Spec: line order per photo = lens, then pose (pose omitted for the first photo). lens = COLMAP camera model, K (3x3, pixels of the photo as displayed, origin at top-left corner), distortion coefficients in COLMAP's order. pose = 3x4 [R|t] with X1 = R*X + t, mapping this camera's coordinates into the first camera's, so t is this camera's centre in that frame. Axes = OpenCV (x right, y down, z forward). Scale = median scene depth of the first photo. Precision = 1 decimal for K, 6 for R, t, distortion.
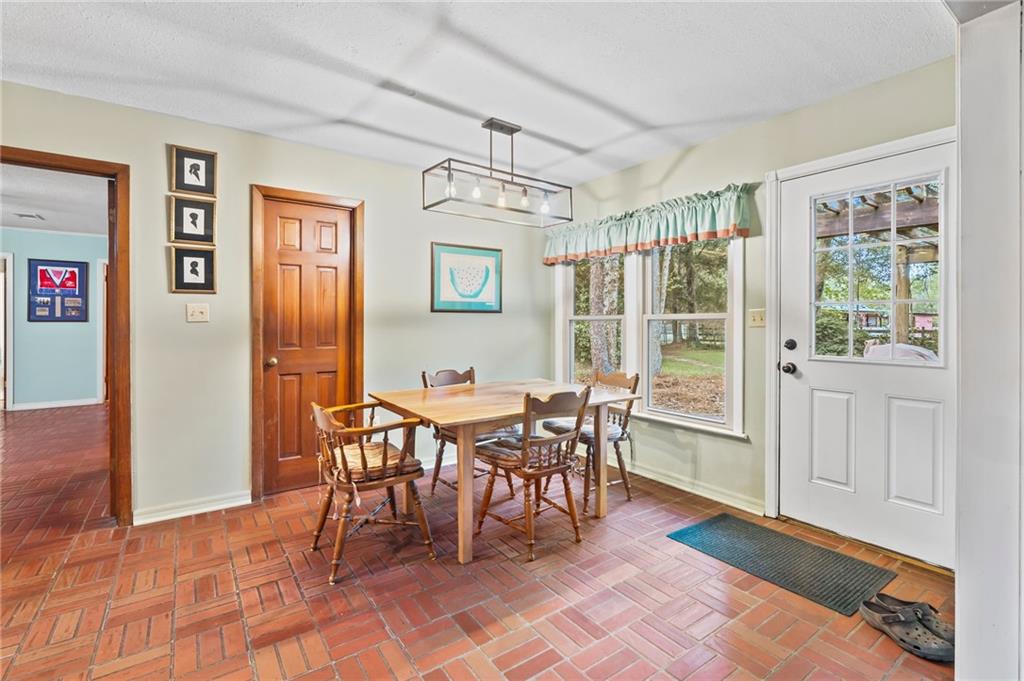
lens RADIAL K [[462.4, 0, 511.0], [0, 462.4, 321.7], [0, 0, 1]] dist [-0.002502, 0.000122]
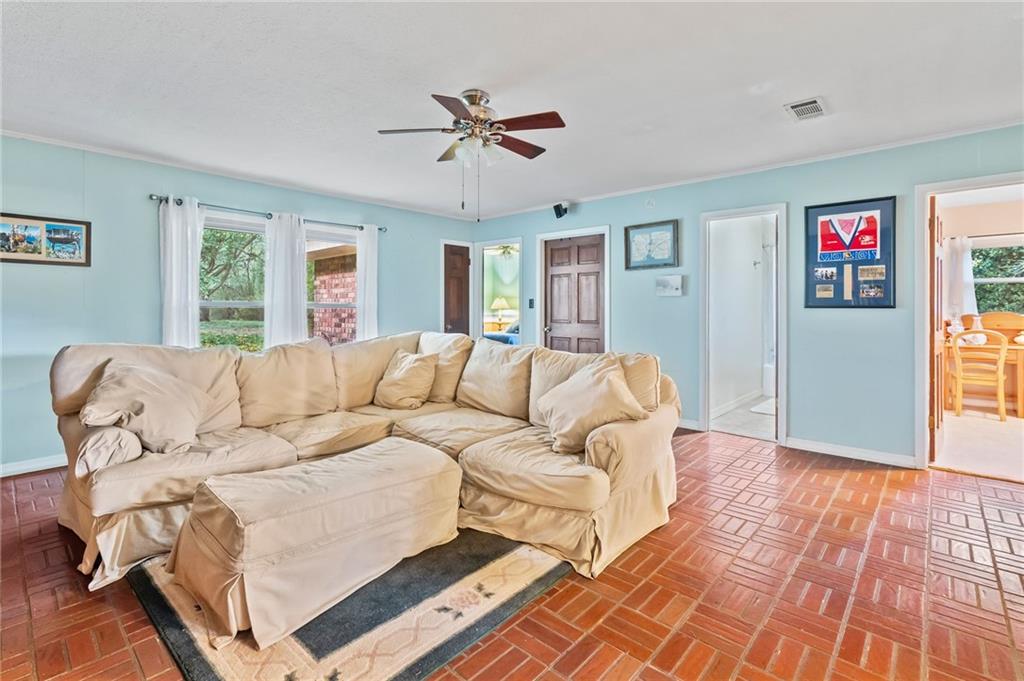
lens RADIAL K [[462.4, 0, 519.3], [0, 462.4, 314.7], [0, 0, 1]] dist [-0.002502, 0.000122]
pose [[0.230441, -0.000150, -0.973086, -0.515791], [0.004744, 0.999988, 0.000969, 0.005448], [0.973075, -0.004839, 0.230439, 0.468597]]
